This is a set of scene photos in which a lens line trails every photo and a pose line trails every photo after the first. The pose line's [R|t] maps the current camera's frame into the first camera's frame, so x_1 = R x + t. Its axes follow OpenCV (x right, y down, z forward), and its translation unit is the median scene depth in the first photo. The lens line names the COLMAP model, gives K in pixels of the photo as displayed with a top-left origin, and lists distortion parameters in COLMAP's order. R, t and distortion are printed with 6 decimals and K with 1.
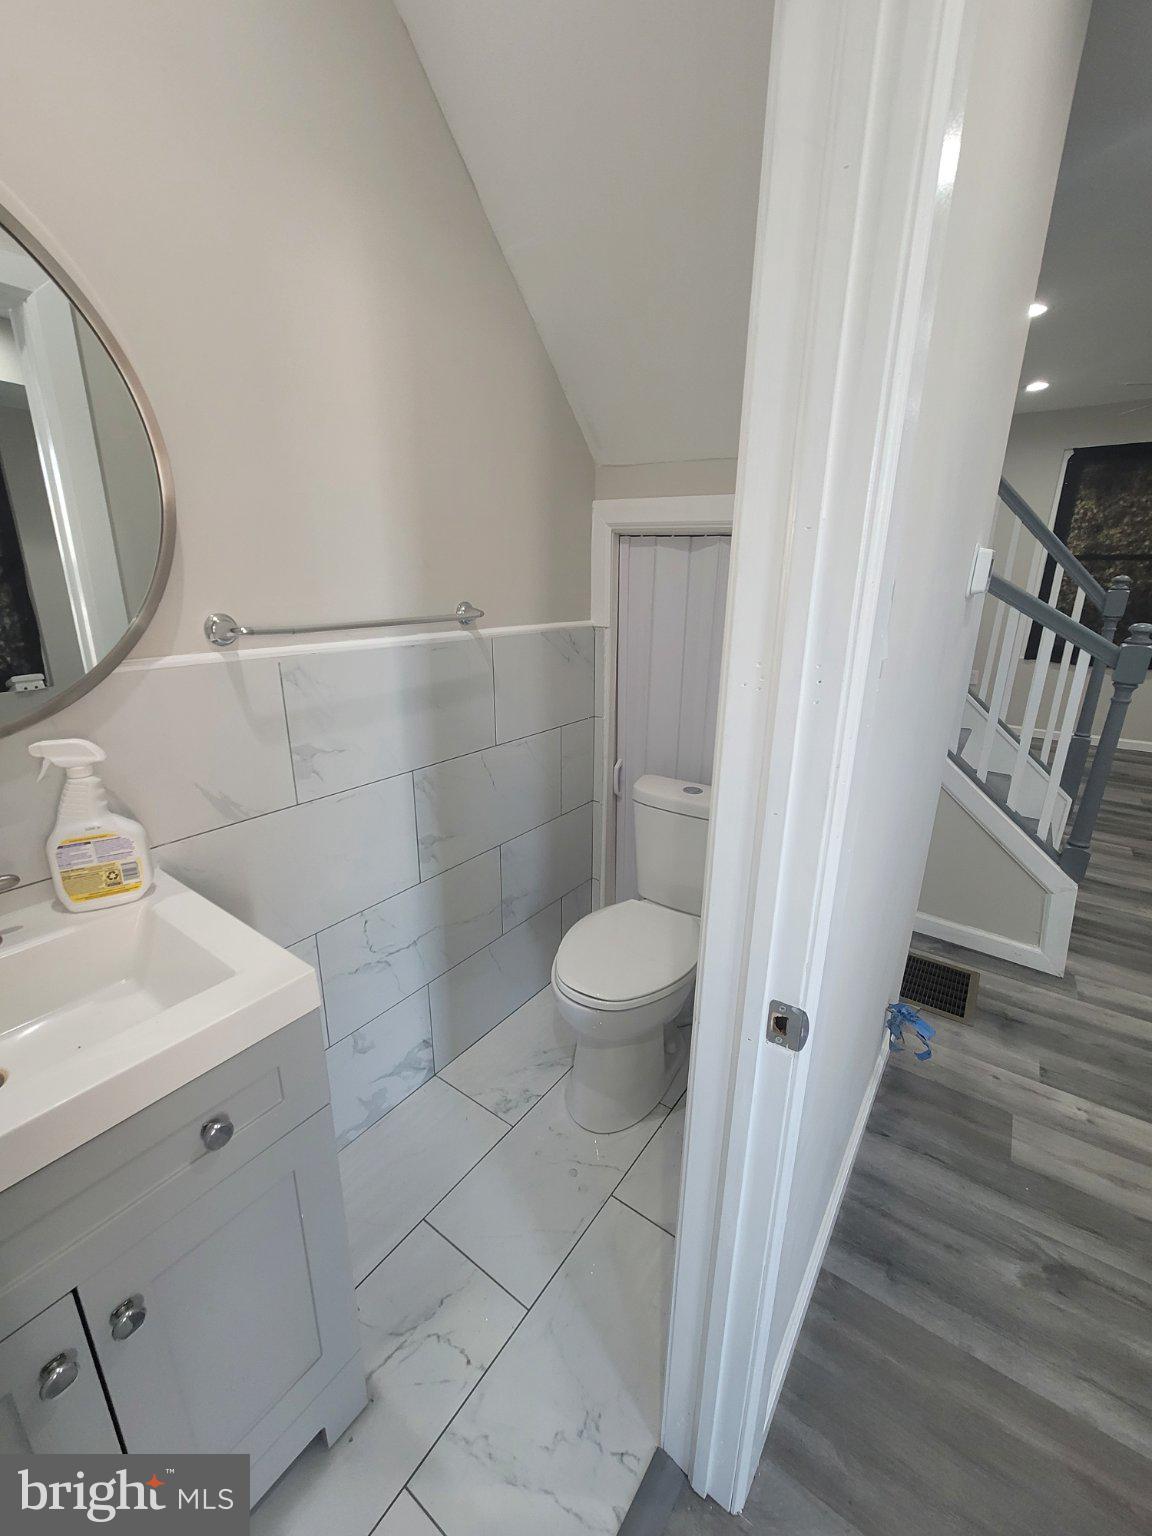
lens RADIAL K [[624.2, 0, 575.3], [0, 624.2, 767.7], [0, 0, 1]] dist [-0.004876, 0.001774]
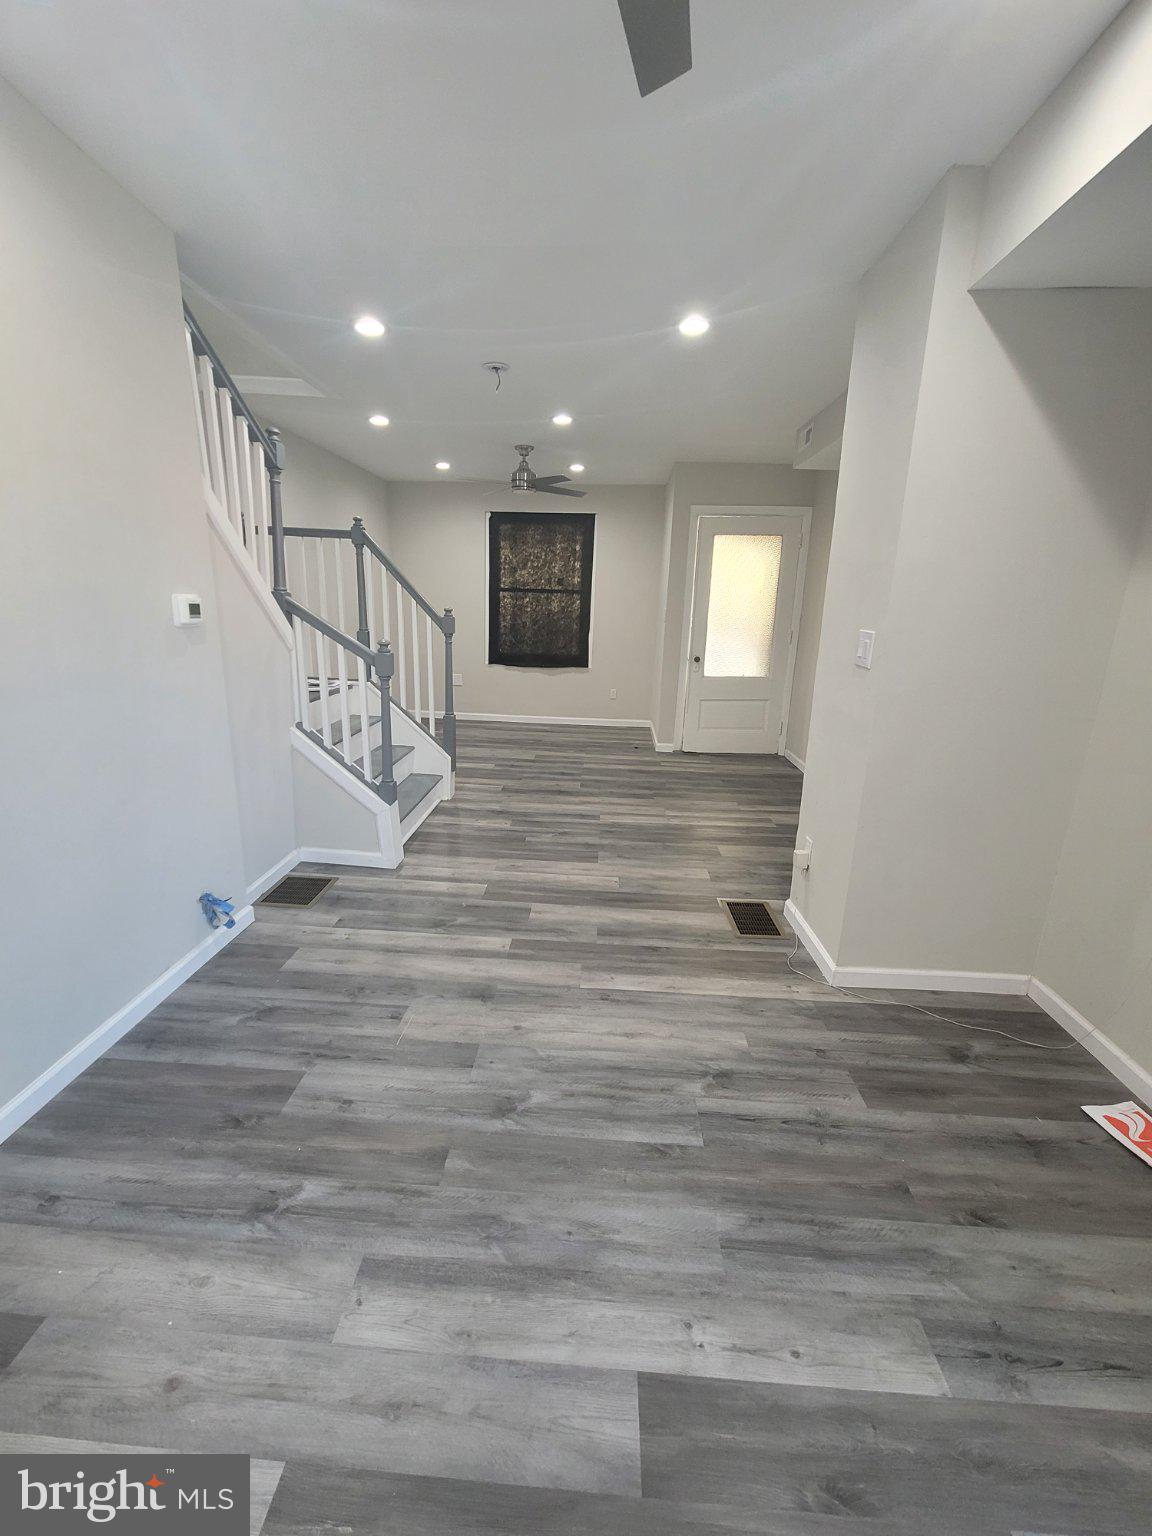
lens RADIAL K [[624.2, 0, 569.9], [0, 624.2, 761.5], [0, 0, 1]] dist [-0.004876, 0.001774]
pose [[0.846677, -0.116777, 0.519135, 0.375745], [0.133608, 0.991022, 0.005019, 0.123639], [-0.515060, 0.065111, 0.854678, -0.545565]]
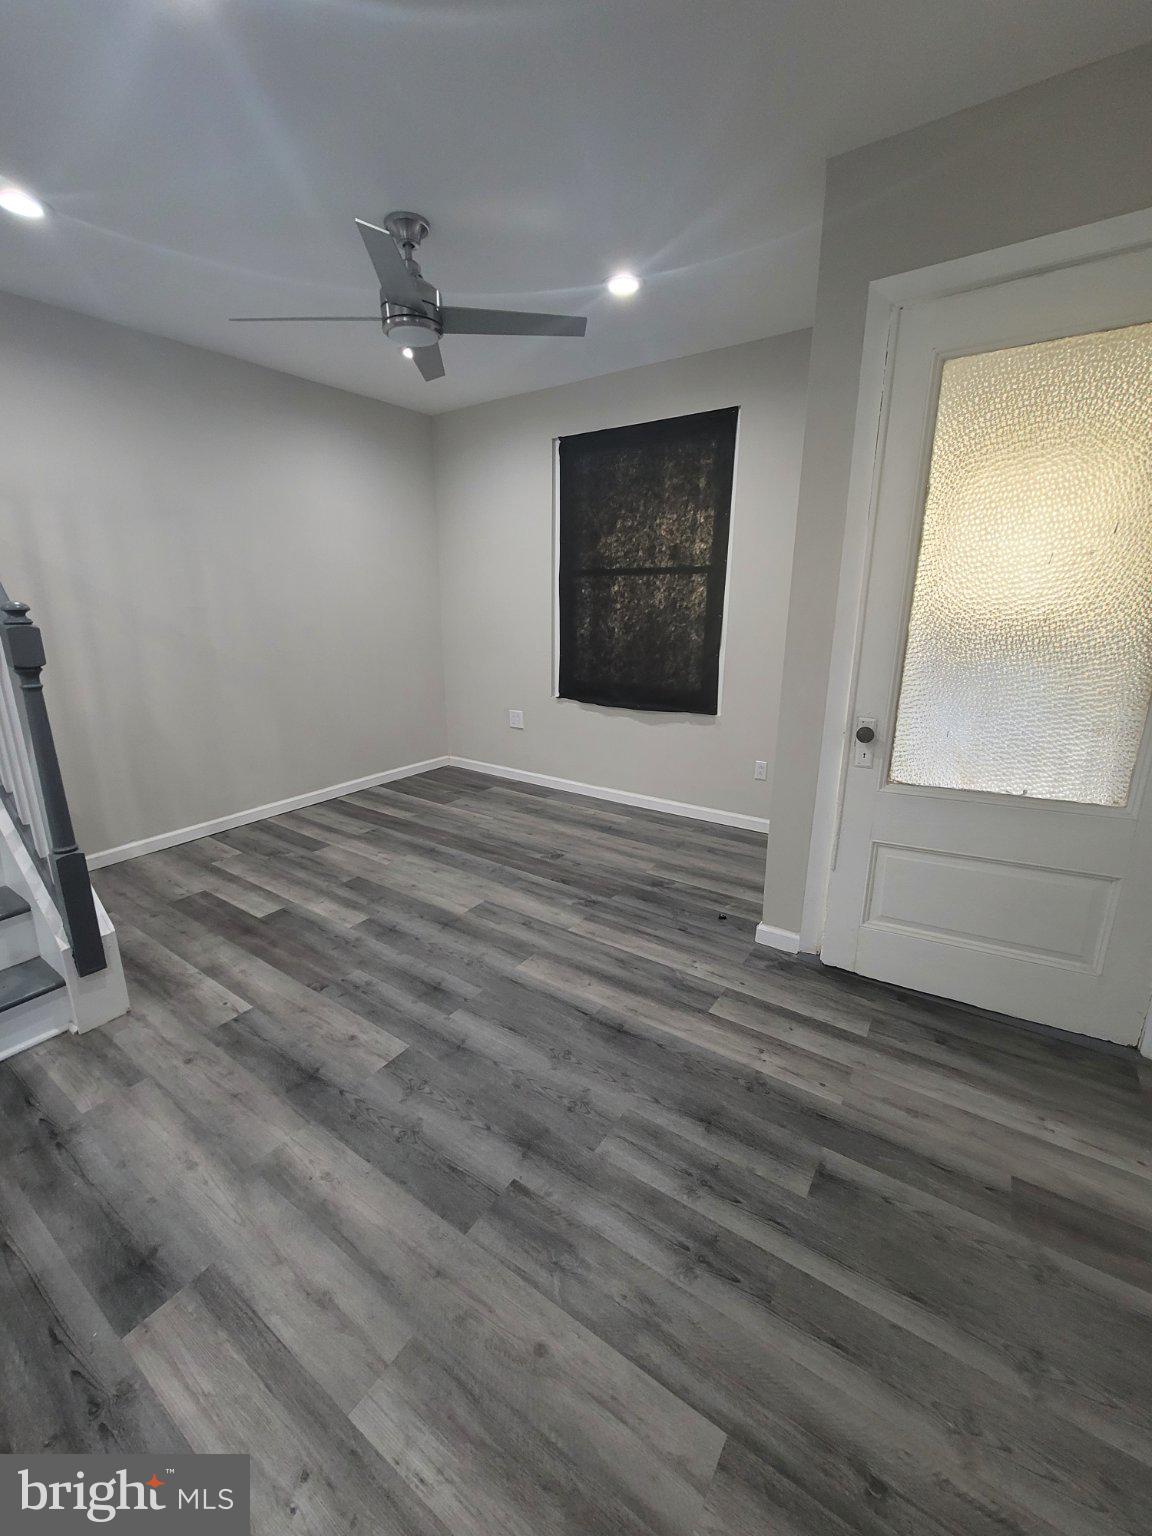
lens RADIAL K [[624.2, 0, 569.4], [0, 624.2, 764.8], [0, 0, 1]] dist [-0.004876, 0.001774]
pose [[0.999820, -0.011879, 0.014814, 1.805923], [0.012333, 0.999445, -0.030937, -0.153795], [-0.014438, 0.031115, 0.999412, 0.483203]]
